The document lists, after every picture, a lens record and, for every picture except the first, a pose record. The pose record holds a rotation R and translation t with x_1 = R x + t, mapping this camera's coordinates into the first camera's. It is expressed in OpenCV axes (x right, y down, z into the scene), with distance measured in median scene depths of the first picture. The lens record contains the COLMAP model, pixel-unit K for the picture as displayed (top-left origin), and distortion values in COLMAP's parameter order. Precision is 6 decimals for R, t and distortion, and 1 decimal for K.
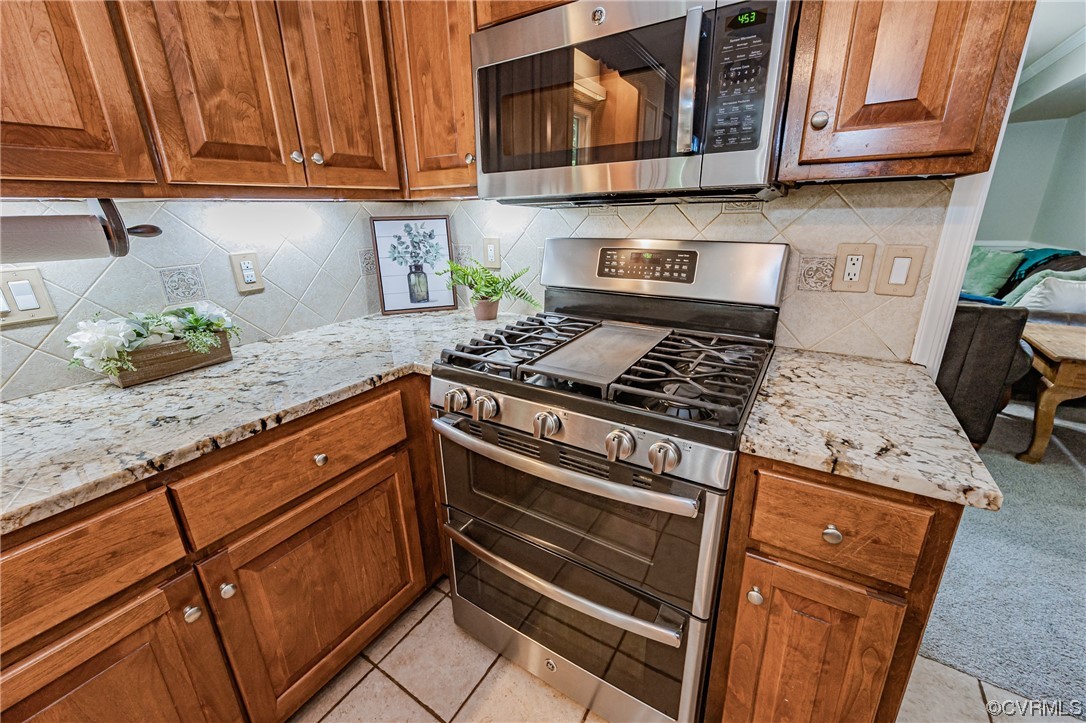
lens RADIAL K [[438.8, 0, 539.0], [0, 438.8, 355.5], [0, 0, 1]] dist [0.003291, -0.000034]
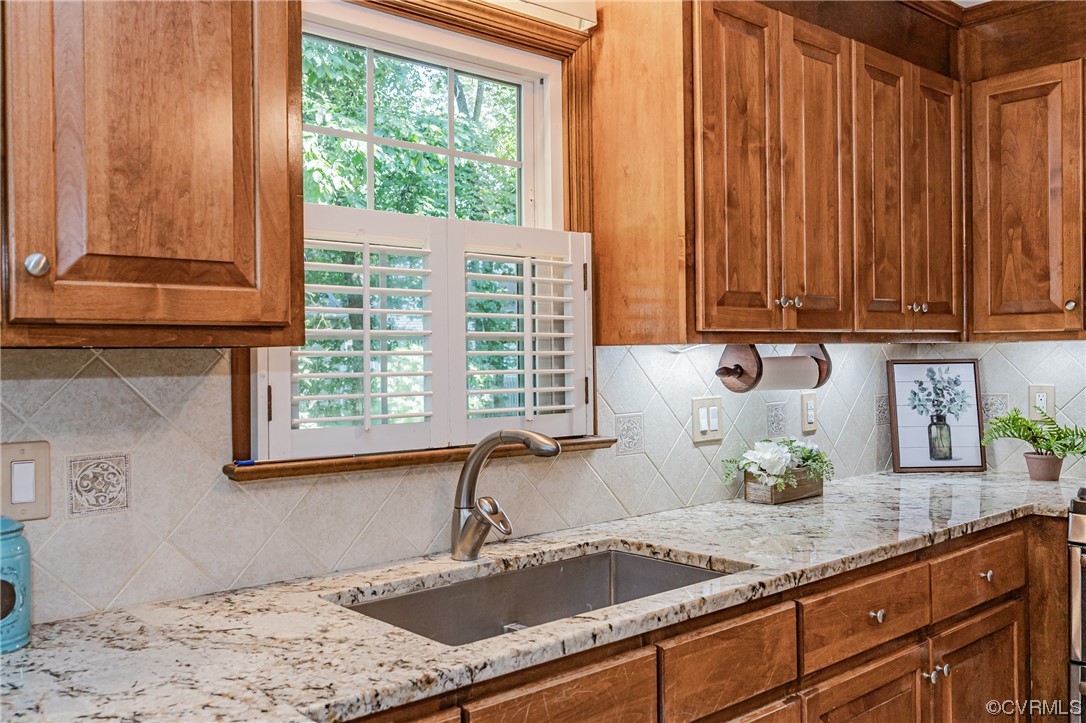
lens RADIAL K [[946.6, 0, 528.3], [0, 946.6, 362.1], [0, 0, 1]] dist [-0.000277, -0.000602]
pose [[0.963483, 0.013799, -0.267412, -0.962880], [-0.093583, 0.953047, -0.288000, 0.506941], [0.250882, 0.302509, 0.919536, -1.548124]]
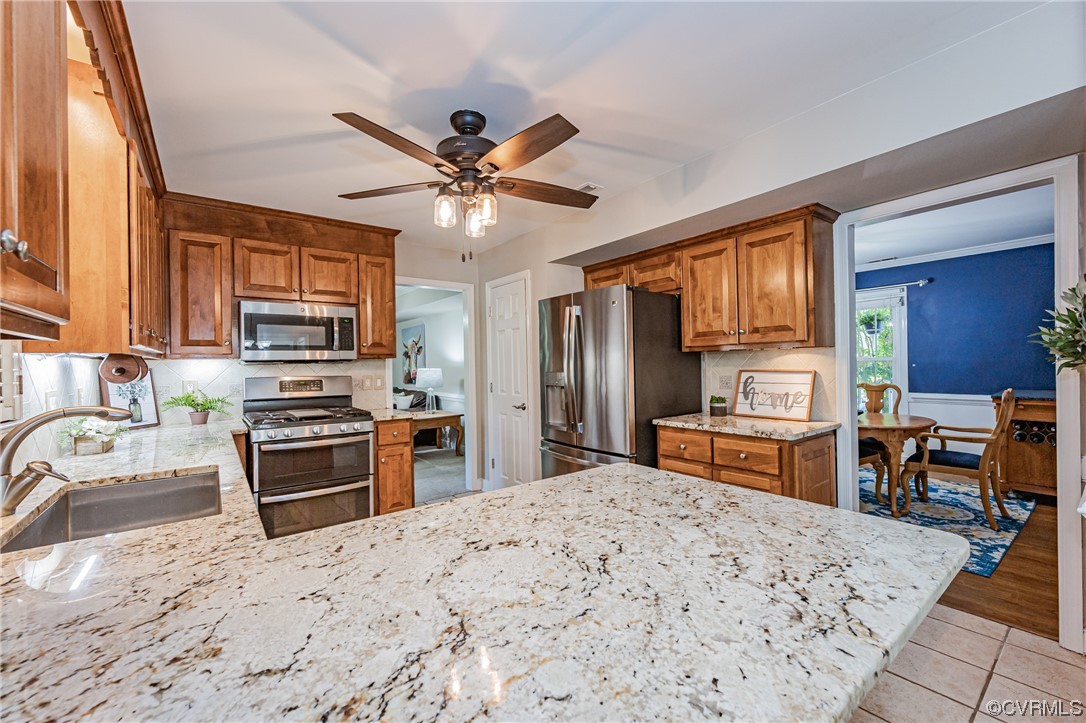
lens RADIAL K [[440.6, 0, 544.1], [0, 440.6, 359.3], [0, 0, 1]] dist [-0.000005, -0.000338]
pose [[0.339273, 0.026495, 0.940315, -2.181642], [0.302889, 0.943292, -0.135864, 0.543898], [-0.890591, 0.330906, 0.312008, -1.424699]]
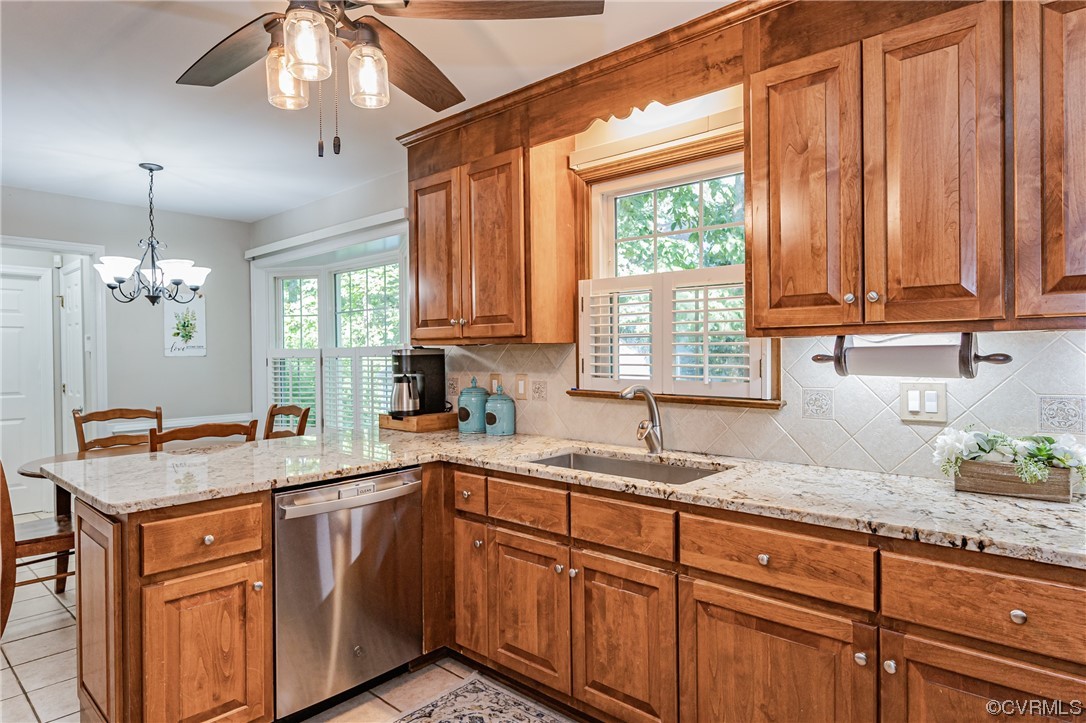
lens RADIAL K [[632.4, 0, 543.0], [0, 632.4, 361.5], [0, 0, 1]] dist [-0.002029, -0.000282]
pose [[-0.157225, 0.043152, -0.986620, 0.863093], [-0.292750, 0.952104, 0.088294, -0.078207], [0.943174, 0.302715, -0.137062, 0.129482]]
